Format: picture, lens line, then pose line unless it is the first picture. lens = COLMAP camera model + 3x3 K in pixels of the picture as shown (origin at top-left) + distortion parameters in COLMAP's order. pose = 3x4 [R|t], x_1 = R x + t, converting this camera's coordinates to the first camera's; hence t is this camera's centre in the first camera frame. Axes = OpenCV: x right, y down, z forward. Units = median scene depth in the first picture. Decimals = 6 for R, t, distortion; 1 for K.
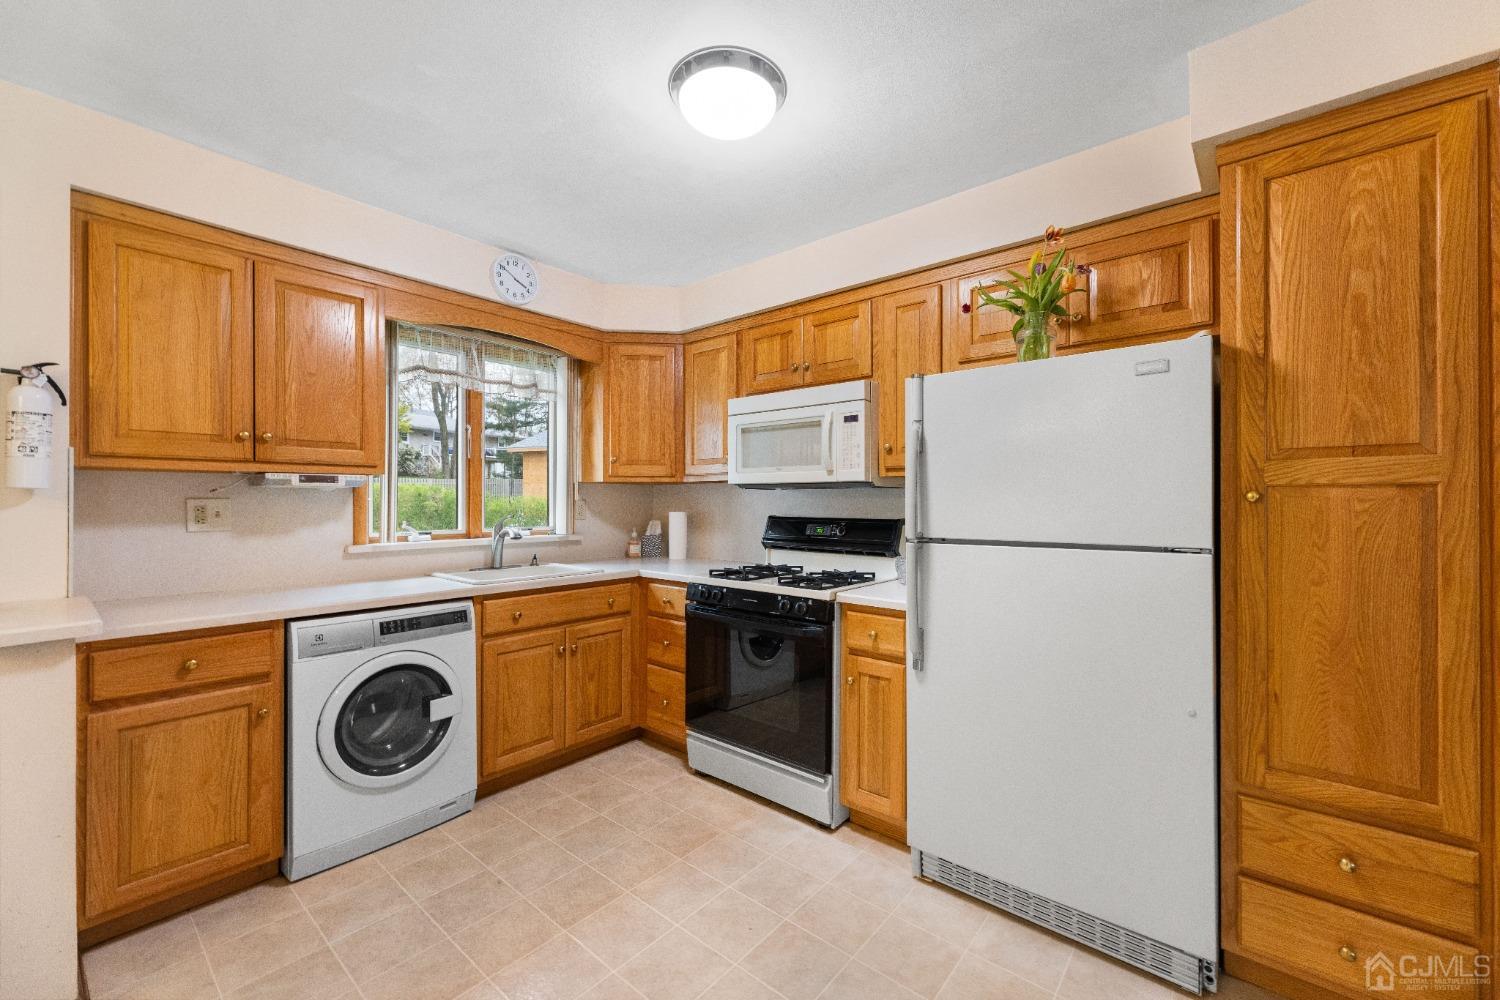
lens RADIAL K [[600.2, 0, 751.9], [0, 600.2, 500.0], [0, 0, 1]] dist [0.002175, -0.000381]
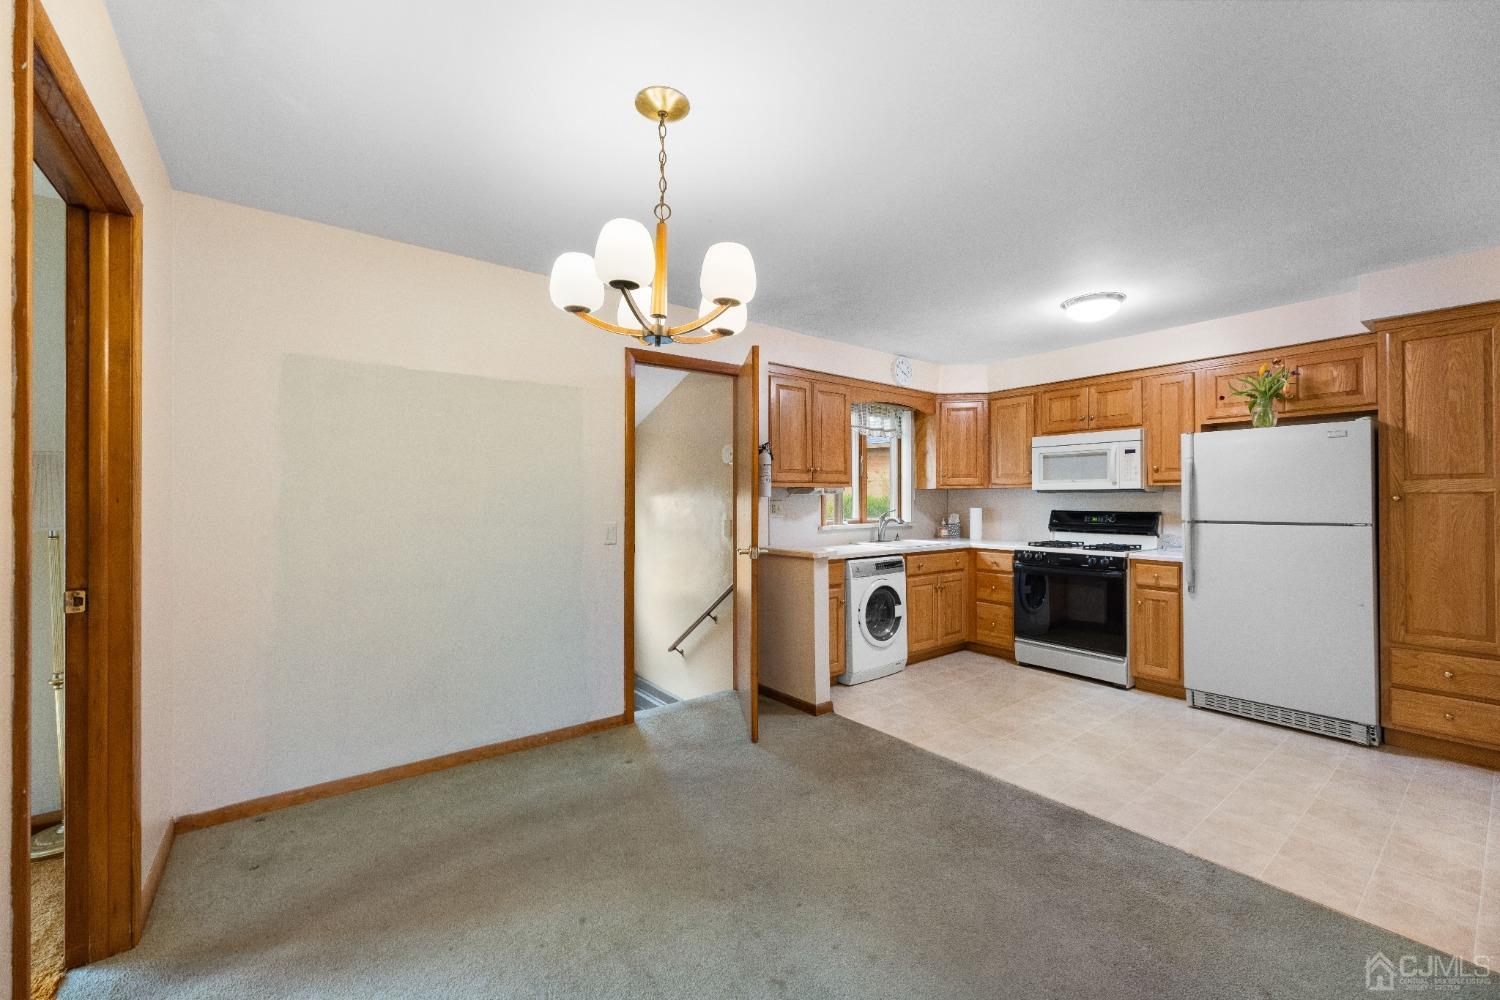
lens RADIAL K [[600.2, 0, 749.1], [0, 600.2, 496.0], [0, 0, 1]] dist [0.002175, -0.000381]
pose [[0.977245, -0.004845, -0.212060, -0.596074], [0.003923, 0.999981, -0.004766, -0.008437], [0.212079, 0.003825, 0.977245, -0.990575]]
